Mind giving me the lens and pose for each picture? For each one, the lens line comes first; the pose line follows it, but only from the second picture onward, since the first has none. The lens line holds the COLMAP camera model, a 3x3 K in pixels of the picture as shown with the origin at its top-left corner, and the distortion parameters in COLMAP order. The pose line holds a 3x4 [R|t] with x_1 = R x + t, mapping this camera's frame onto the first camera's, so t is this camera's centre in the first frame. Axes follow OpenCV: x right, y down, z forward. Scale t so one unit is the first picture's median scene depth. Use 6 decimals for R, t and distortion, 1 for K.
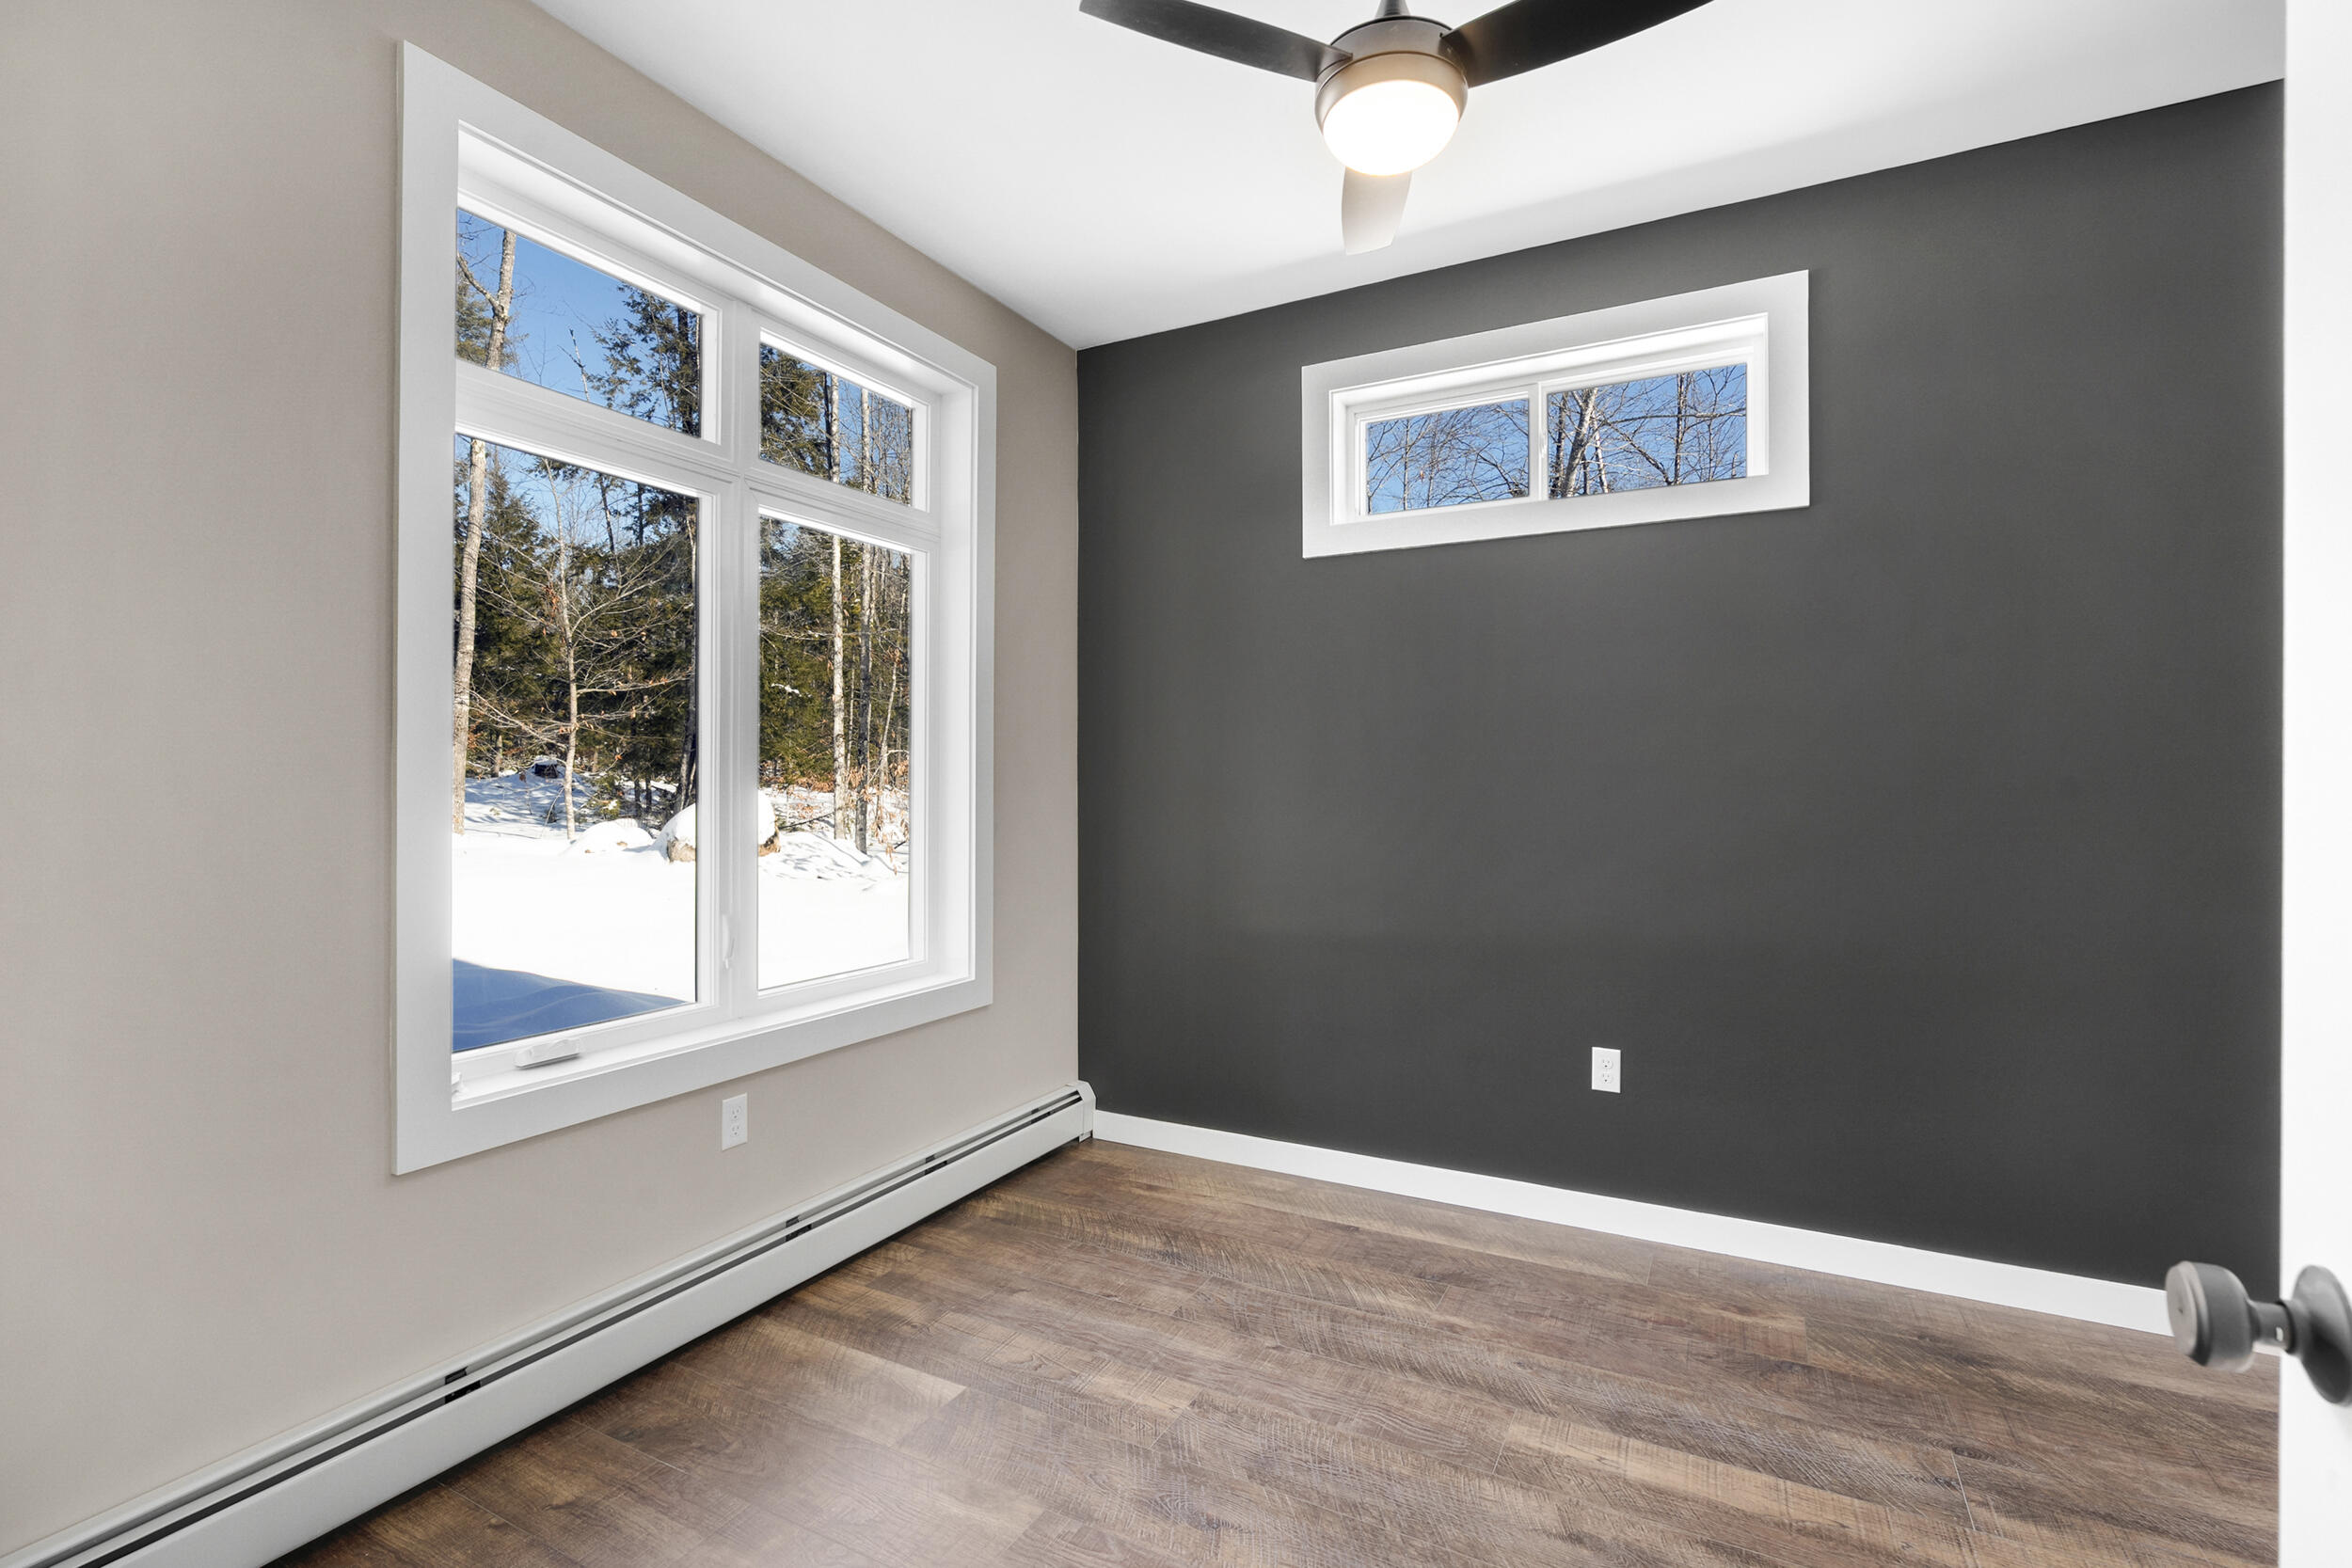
lens RADIAL K [[1068.9, 0, 1169.0], [0, 1068.9, 790.0], [0, 0, 1]] dist [-0.010505, 0.002484]
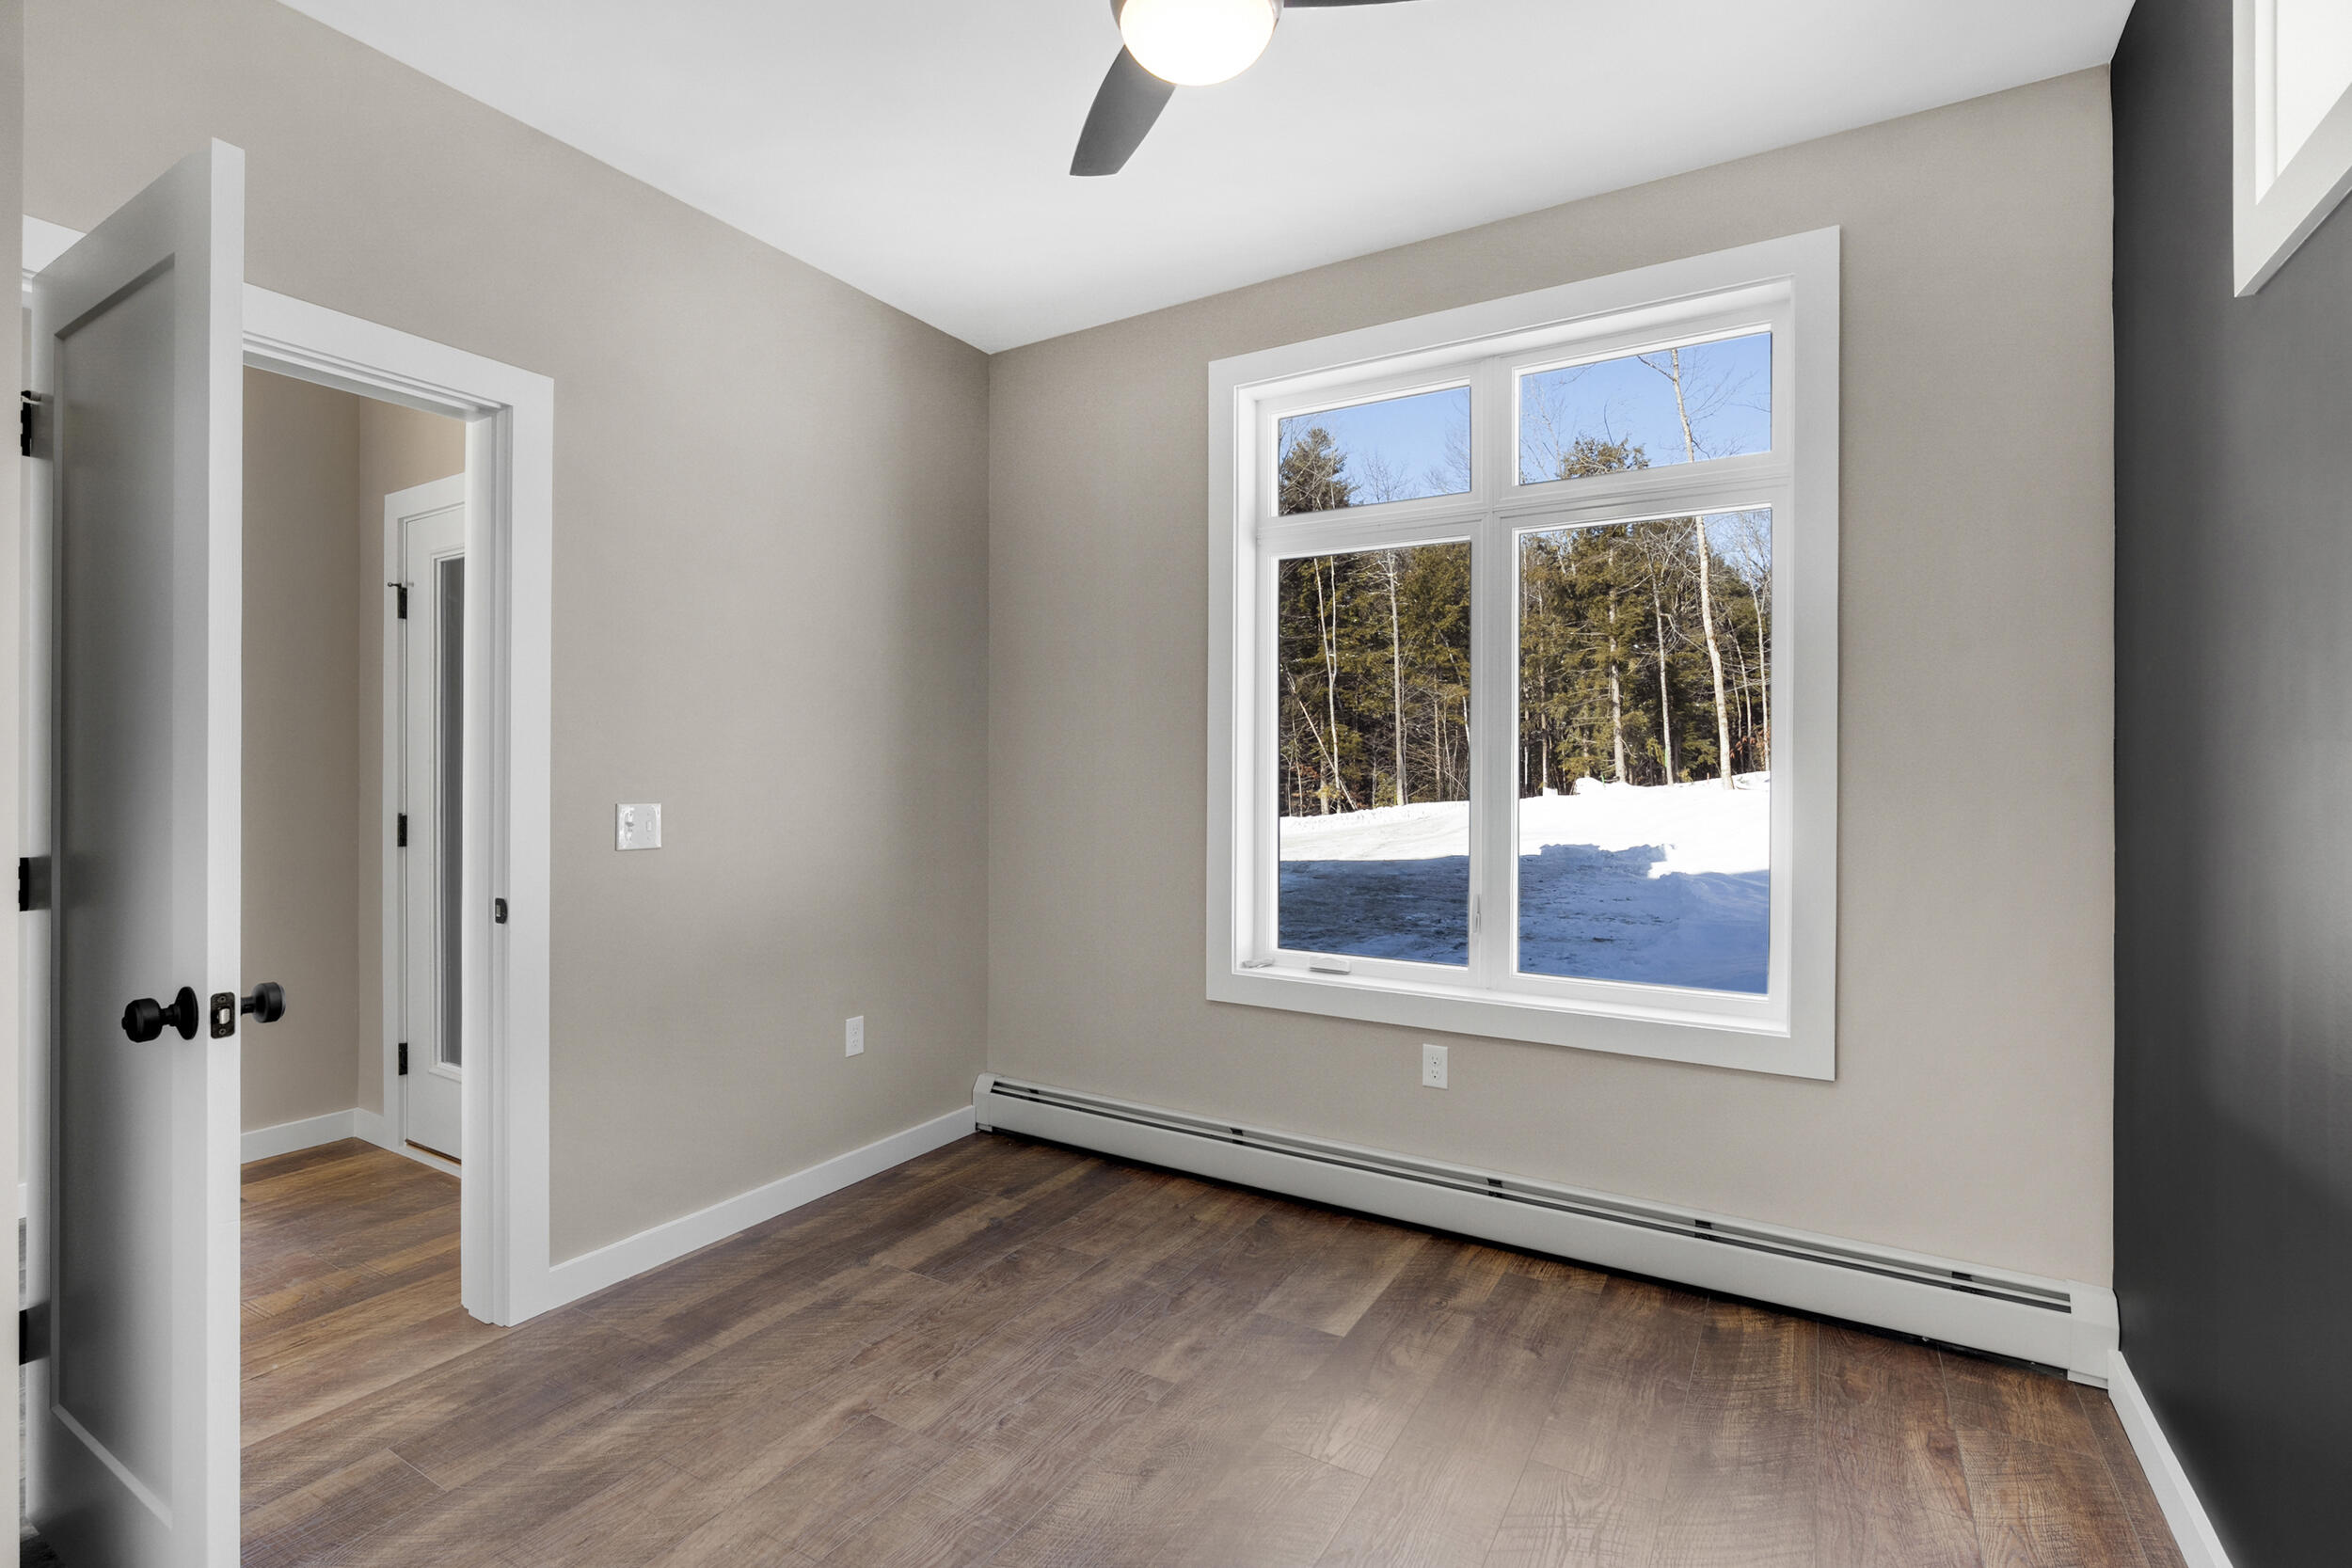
lens RADIAL K [[1068.9, 0, 1190.6], [0, 1068.9, 765.4], [0, 0, 1]] dist [-0.010505, 0.002484]
pose [[-0.037173, -0.007853, -0.999278, 0.786440], [-0.012625, 0.999893, -0.007389, -0.014305], [0.999229, 0.012342, -0.037268, 0.753024]]
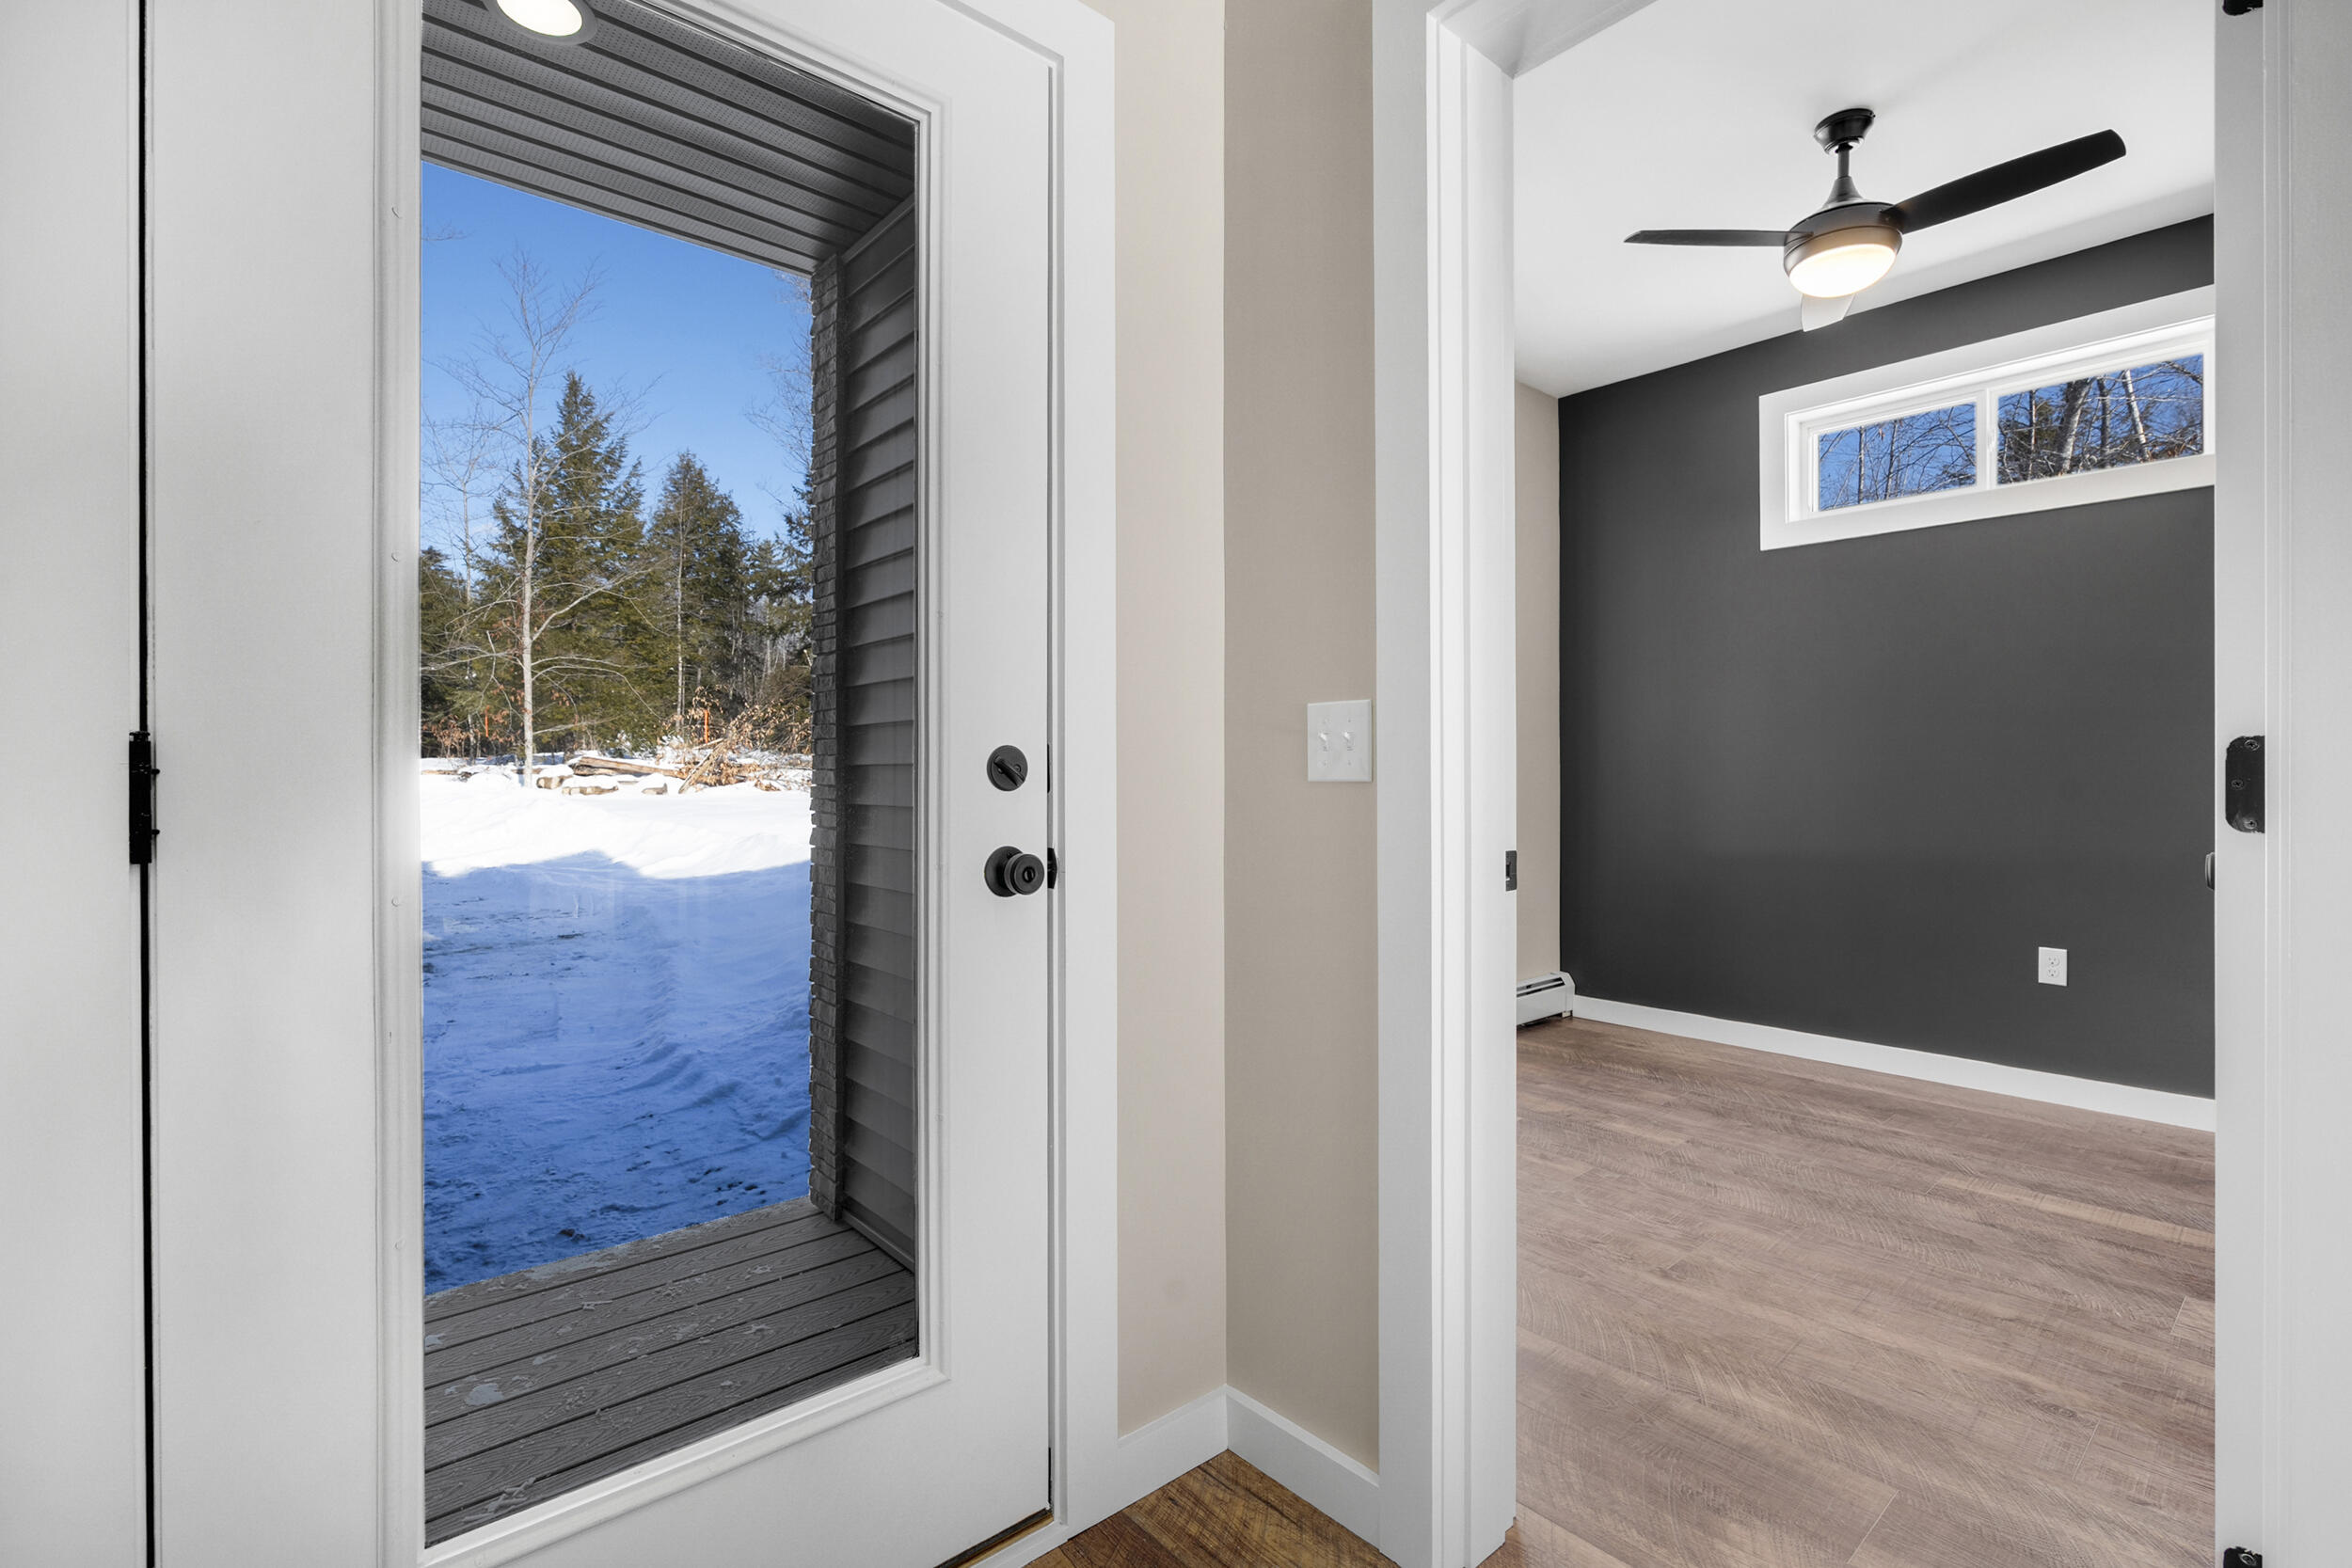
lens RADIAL K [[1068.9, 0, 1165.5], [0, 1068.9, 779.6], [0, 0, 1]] dist [-0.010505, 0.002484]
pose [[0.935484, -0.000209, -0.353369, -0.103834], [-0.000494, 0.999998, -0.001900, 0.064030], [0.353368, 0.001952, 0.935482, -0.496072]]
